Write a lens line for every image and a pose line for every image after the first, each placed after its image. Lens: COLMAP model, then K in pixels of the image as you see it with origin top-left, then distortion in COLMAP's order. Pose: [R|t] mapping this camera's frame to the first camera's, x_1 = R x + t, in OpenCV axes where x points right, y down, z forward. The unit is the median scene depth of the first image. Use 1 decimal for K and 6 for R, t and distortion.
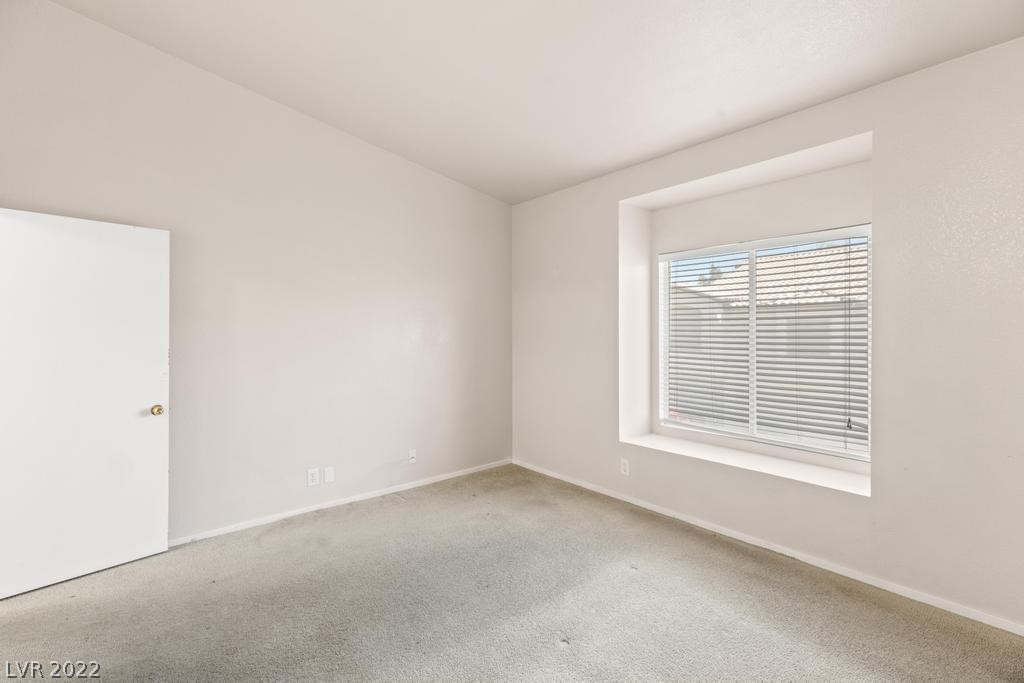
lens RADIAL K [[466.0, 0, 509.0], [0, 466.0, 337.3], [0, 0, 1]] dist [0.006448, -0.001510]
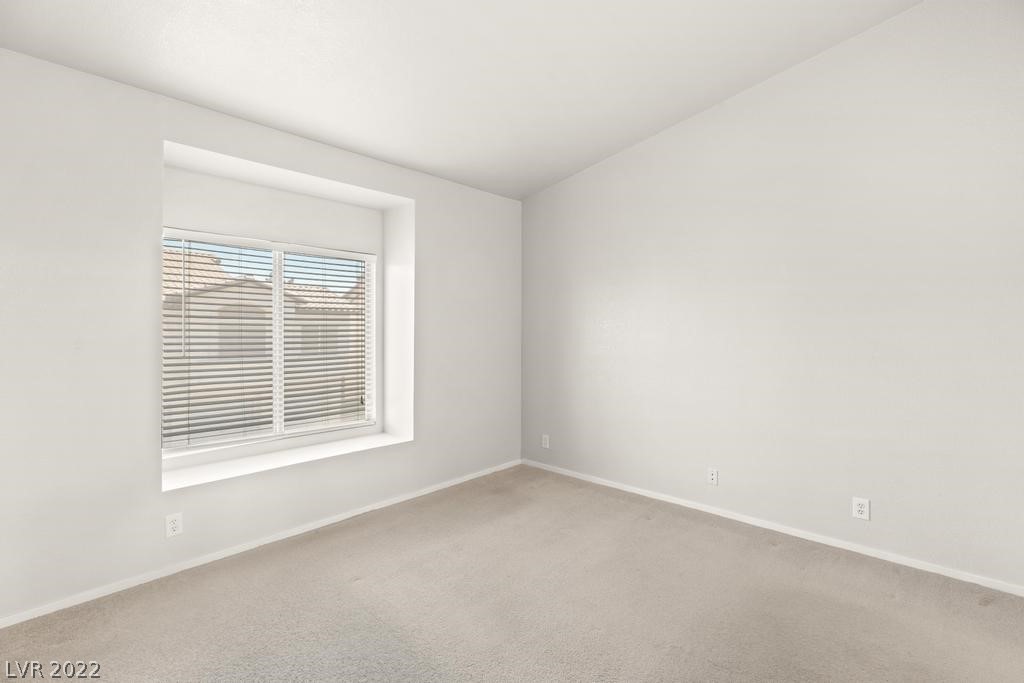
lens RADIAL K [[466.0, 0, 507.3], [0, 466.0, 336.4], [0, 0, 1]] dist [0.006448, -0.001510]
pose [[-0.137657, -0.010392, 0.990426, -0.557296], [0.005667, 0.999920, 0.011280, -0.010552], [-0.990464, 0.007166, -0.137587, 0.650732]]
